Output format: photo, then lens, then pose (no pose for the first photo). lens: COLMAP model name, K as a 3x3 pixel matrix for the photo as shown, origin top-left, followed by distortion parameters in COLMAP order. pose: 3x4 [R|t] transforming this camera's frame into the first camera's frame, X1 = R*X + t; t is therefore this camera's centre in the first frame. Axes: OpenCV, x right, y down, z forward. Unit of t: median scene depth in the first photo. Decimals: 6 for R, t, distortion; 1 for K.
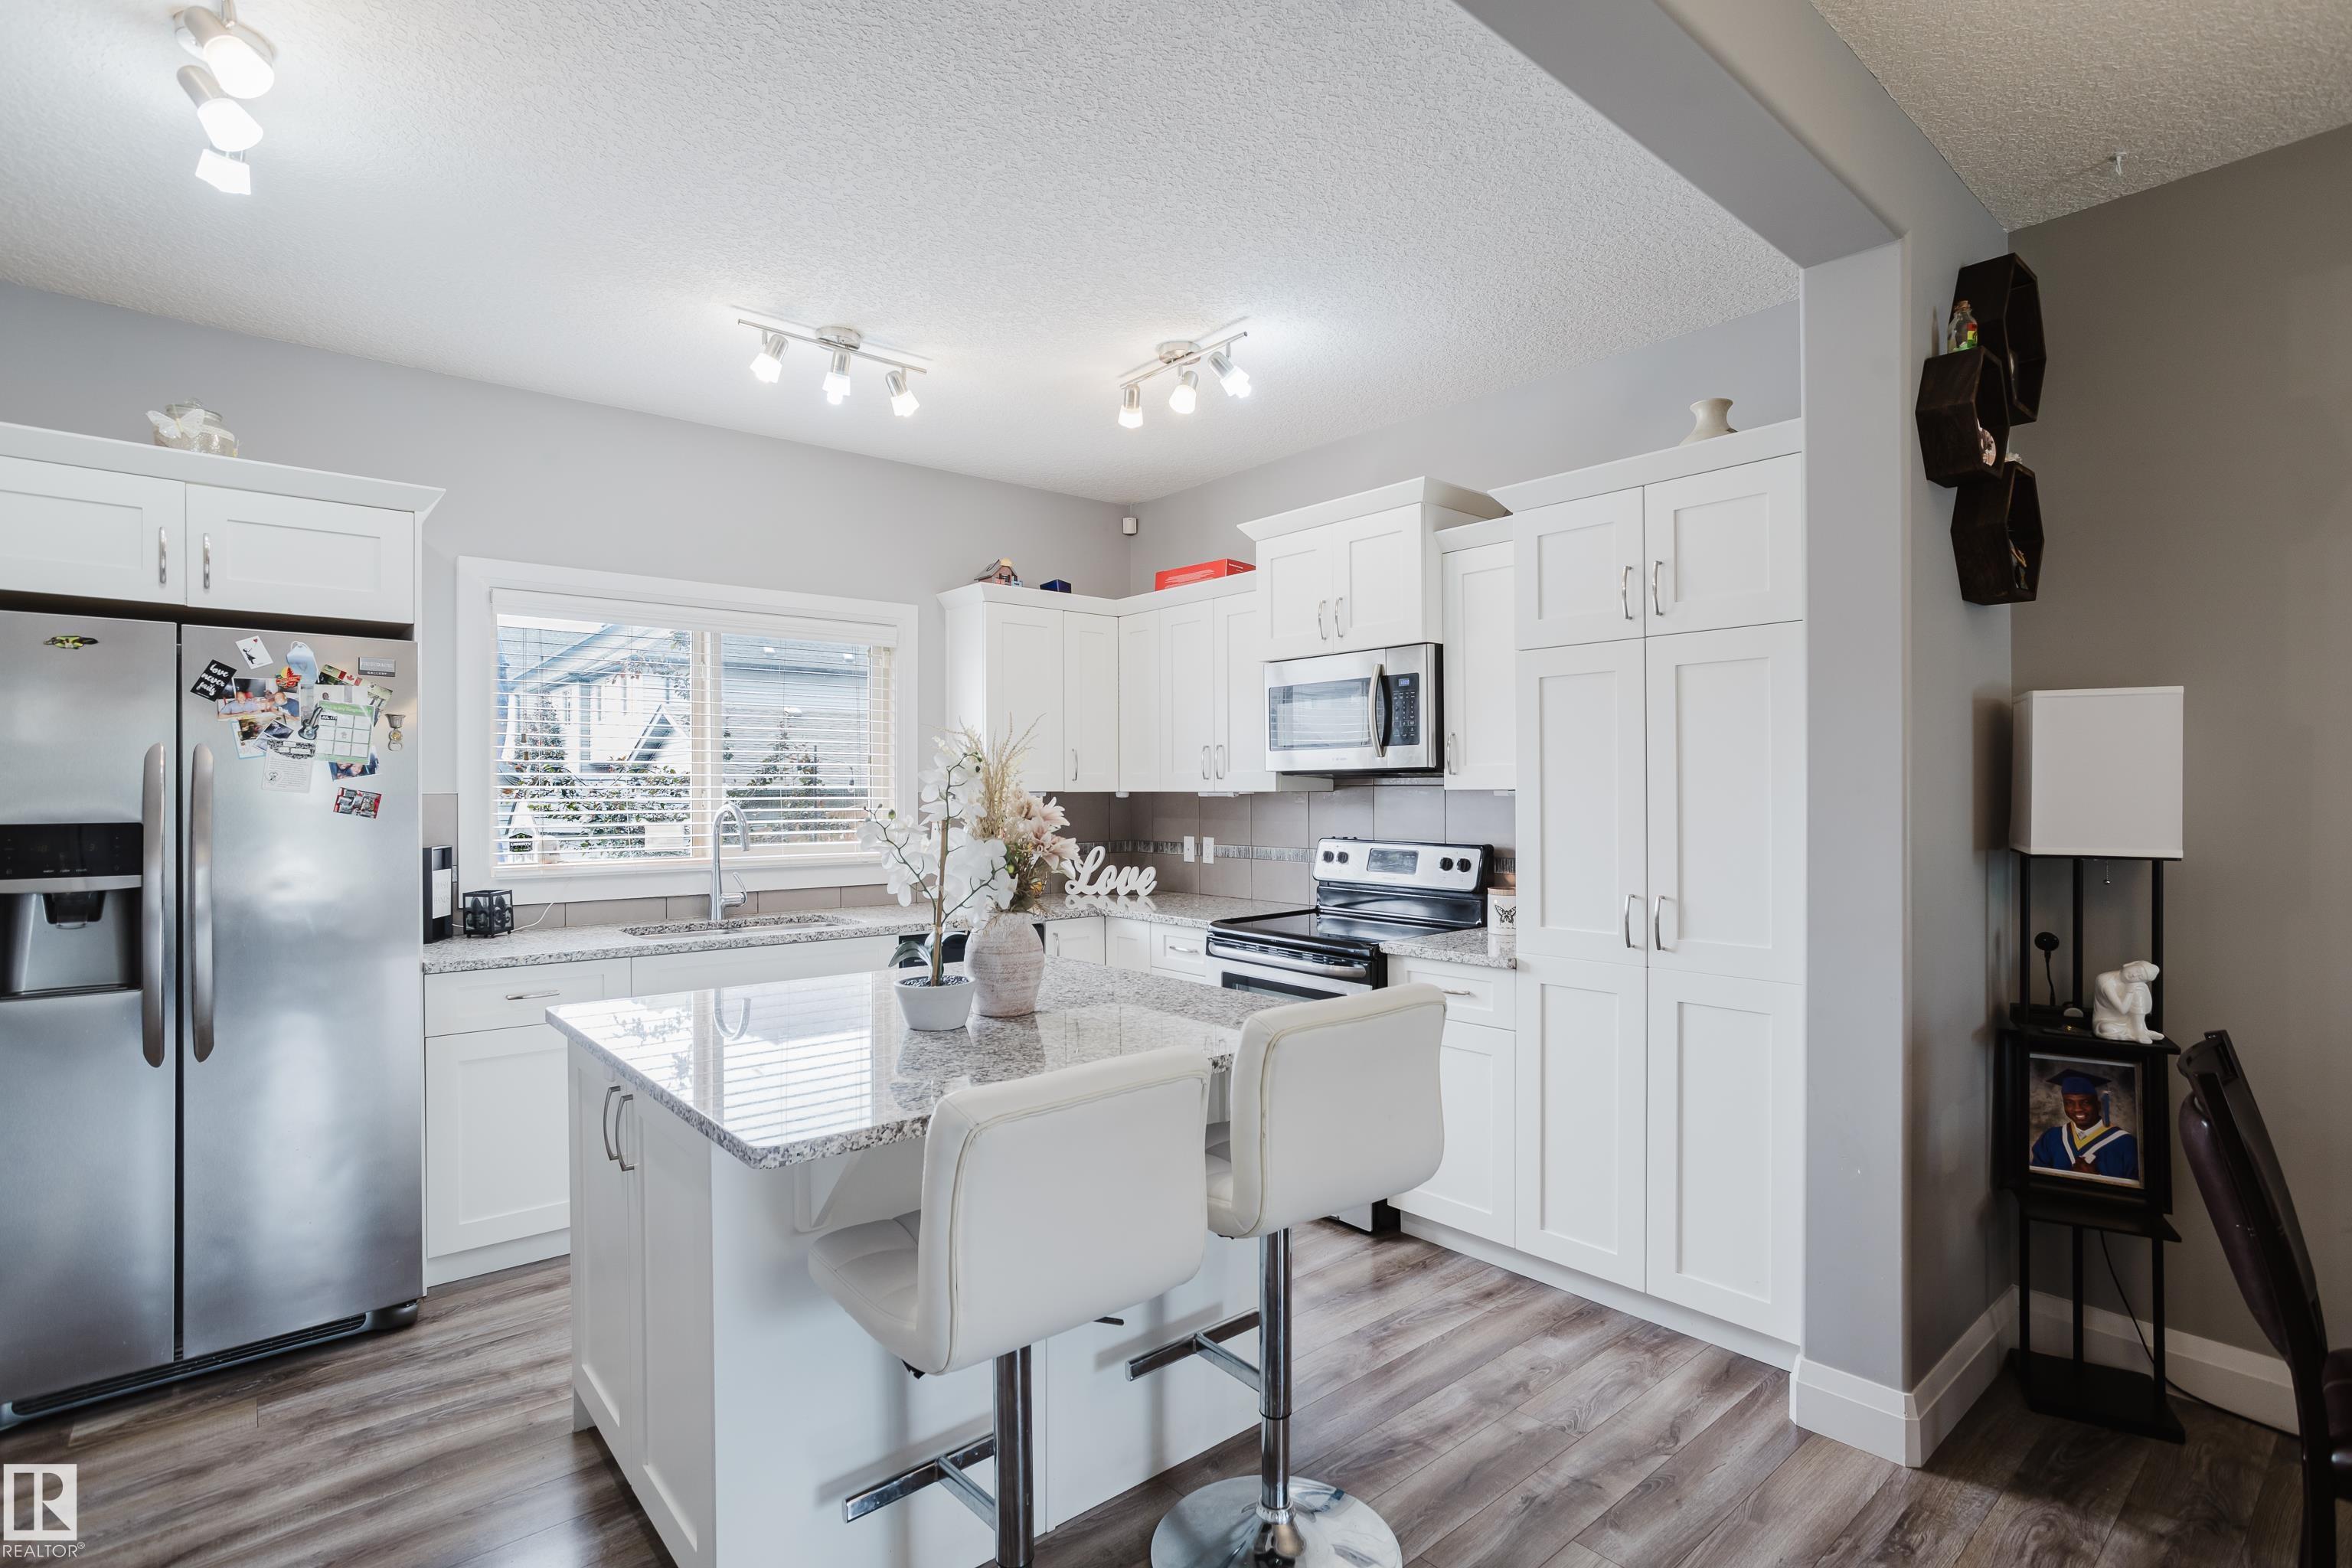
lens RADIAL K [[1147.7, 0, 1183.0], [0, 1147.7, 776.9], [0, 0, 1]] dist [-0.047384, 0.031041]
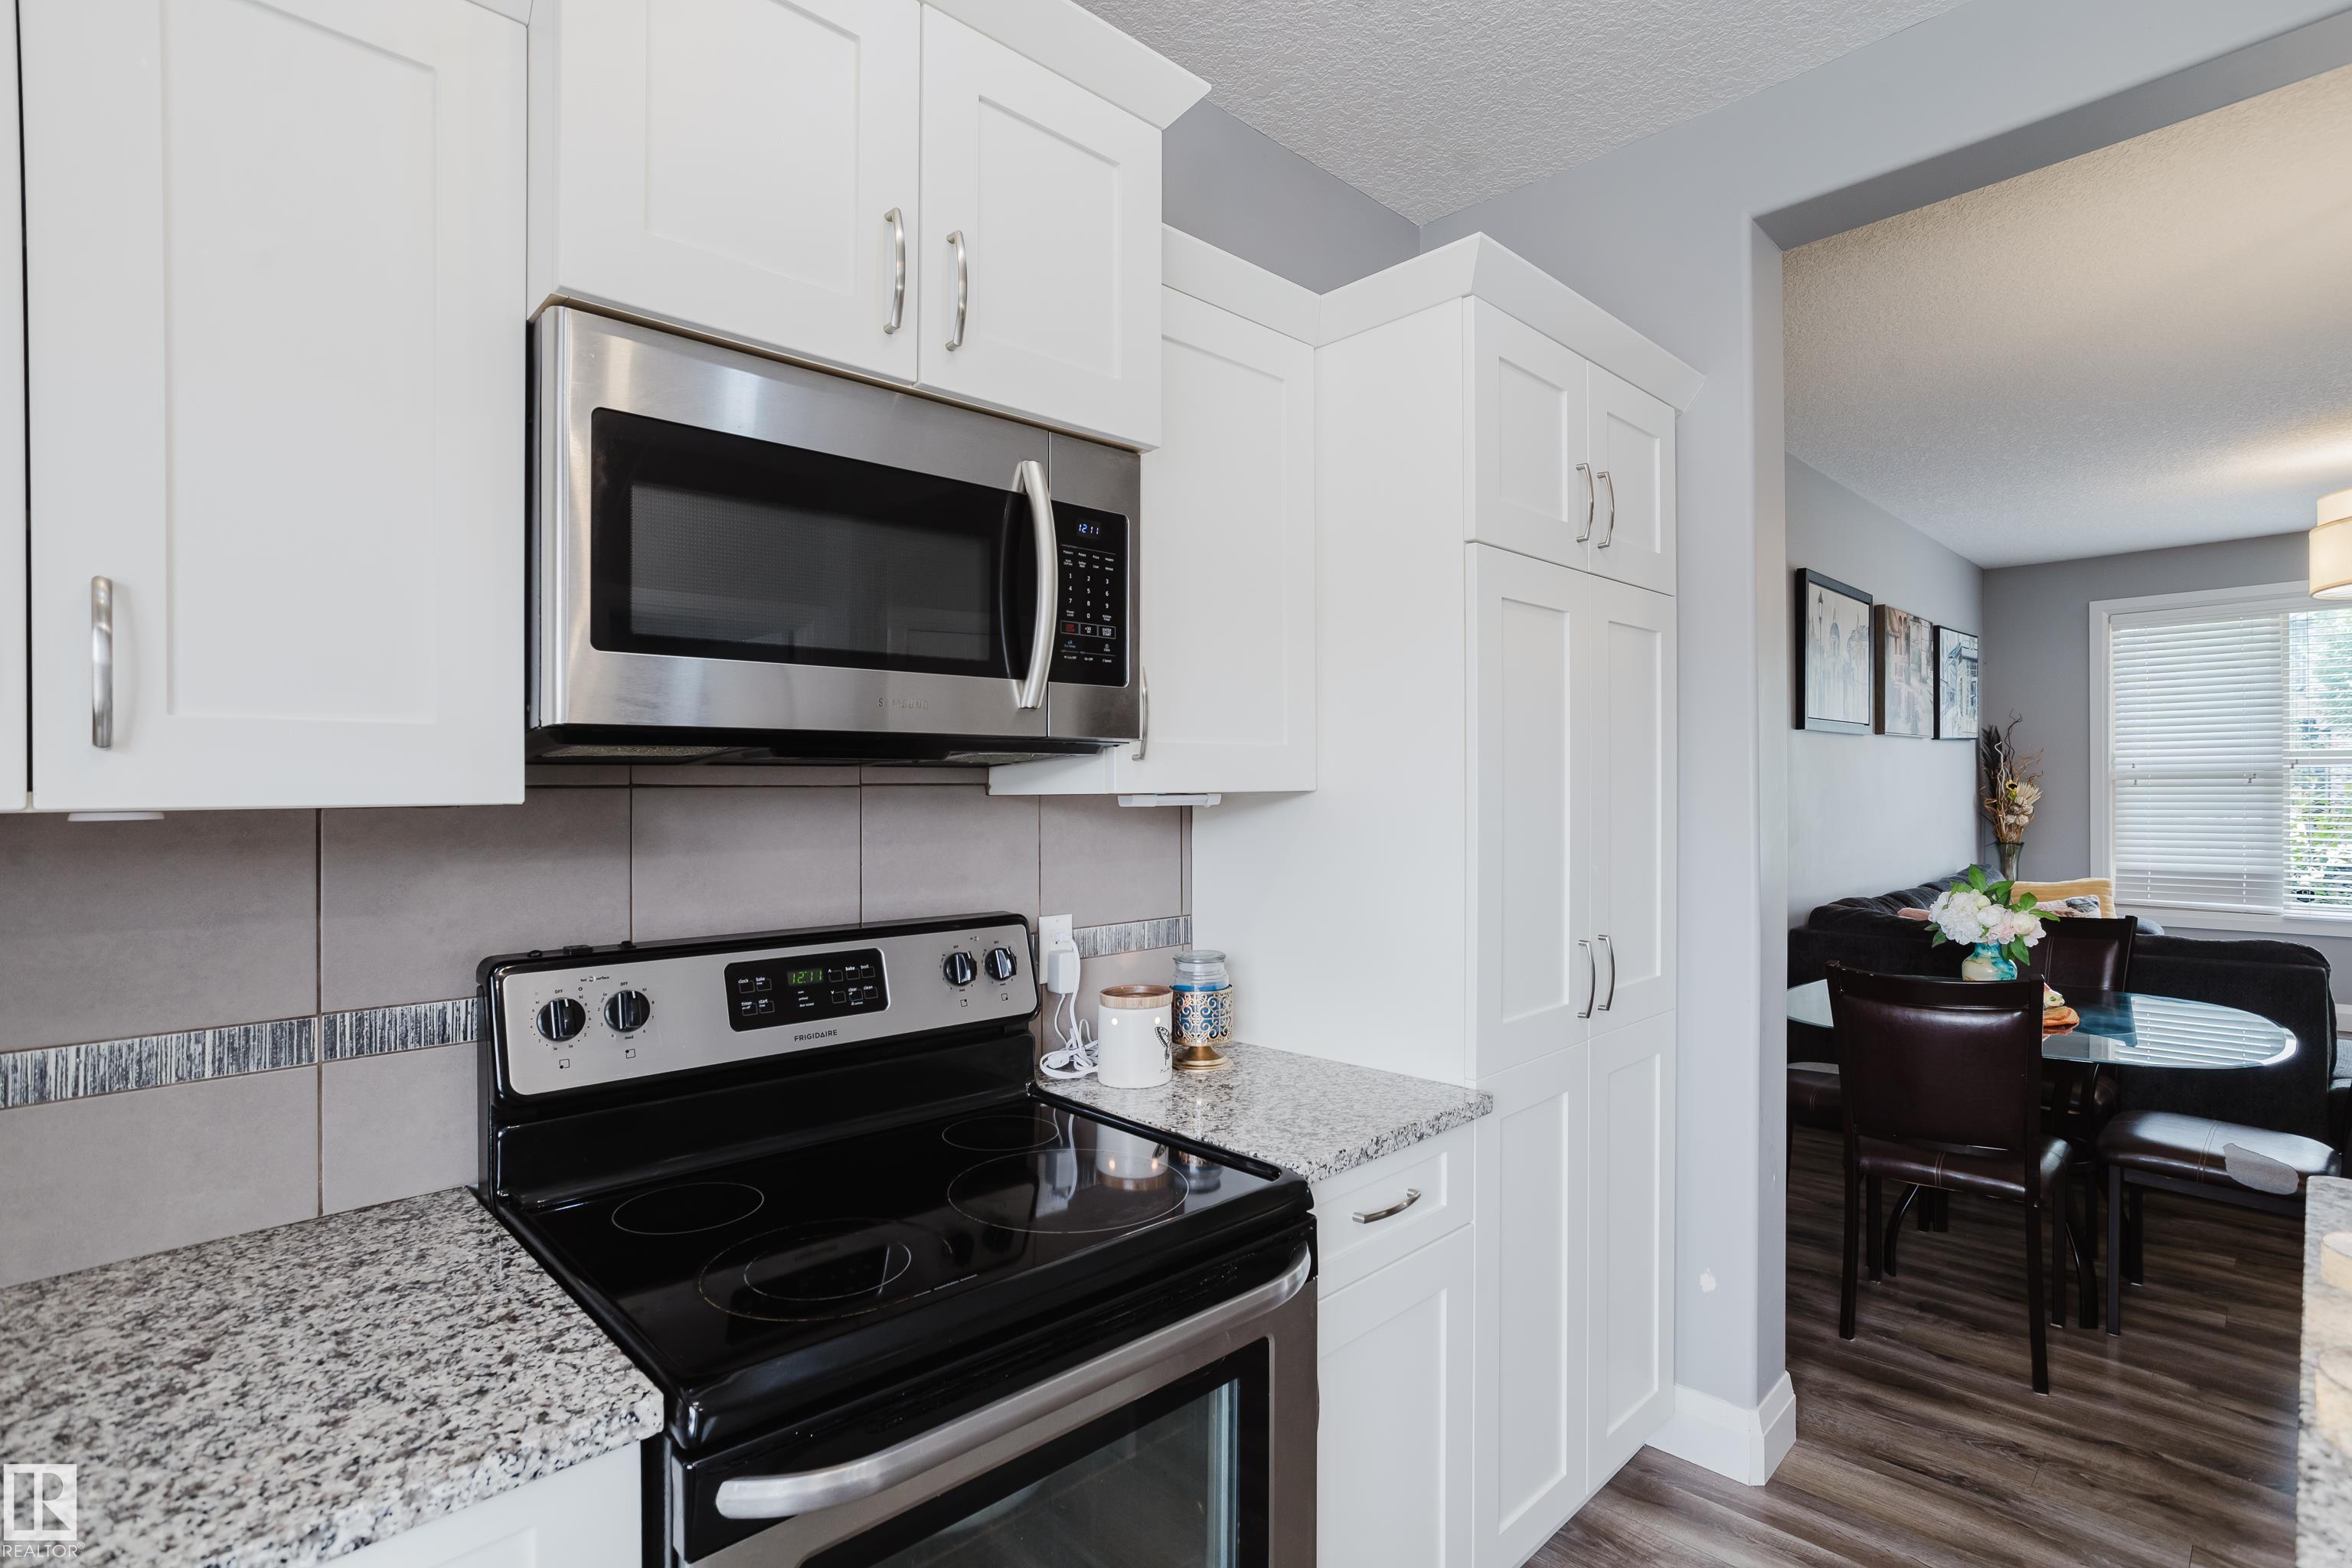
lens RADIAL K [[1147.7, 0, 1172.3], [0, 1147.7, 785.3], [0, 0, 1]] dist [-0.047384, 0.031041]
pose [[-0.071965, 0.013918, 0.997310, -0.229704], [0.001320, 0.999903, -0.013859, 0.014642], [-0.997406, 0.000319, -0.071977, 1.056970]]
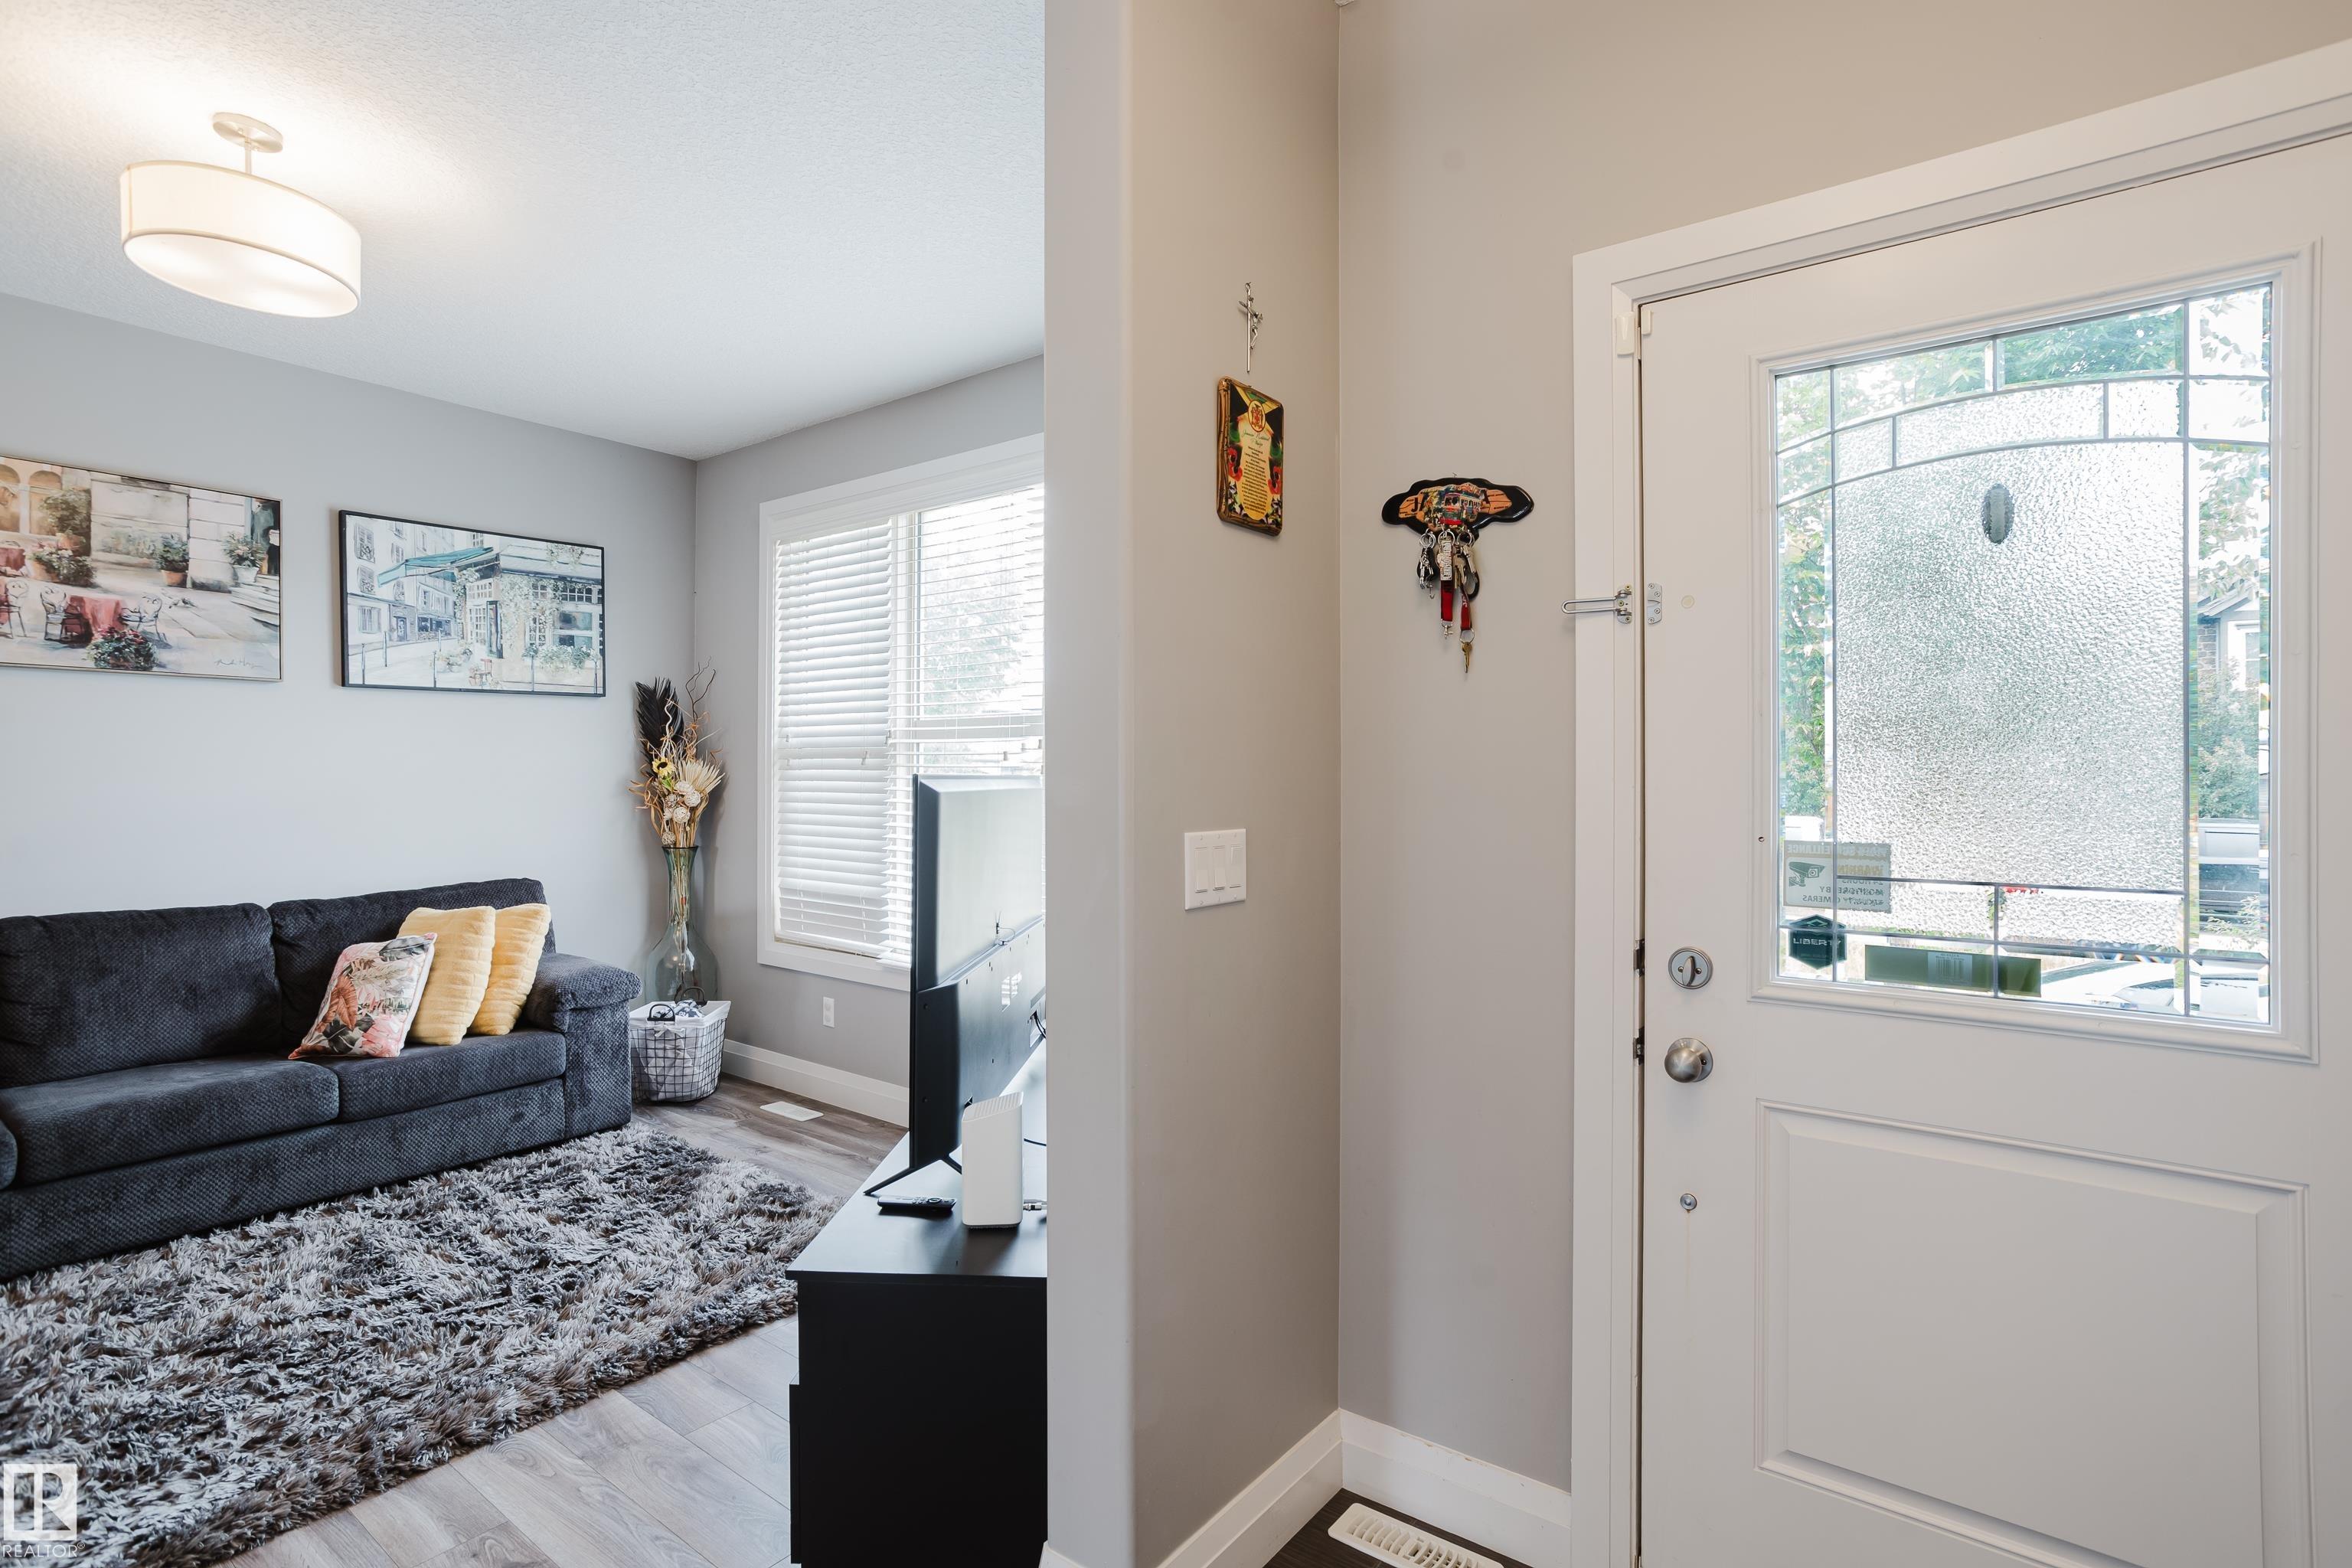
lens RADIAL K [[1147.7, 0, 1166.4], [0, 1147.7, 745.2], [0, 0, 1]] dist [-0.047384, 0.031041]
pose [[-0.197183, 0.033323, 0.979800, 0.121398], [-0.017549, 0.999142, -0.037512, 0.008533], [-0.980210, -0.024591, -0.196429, -0.697464]]
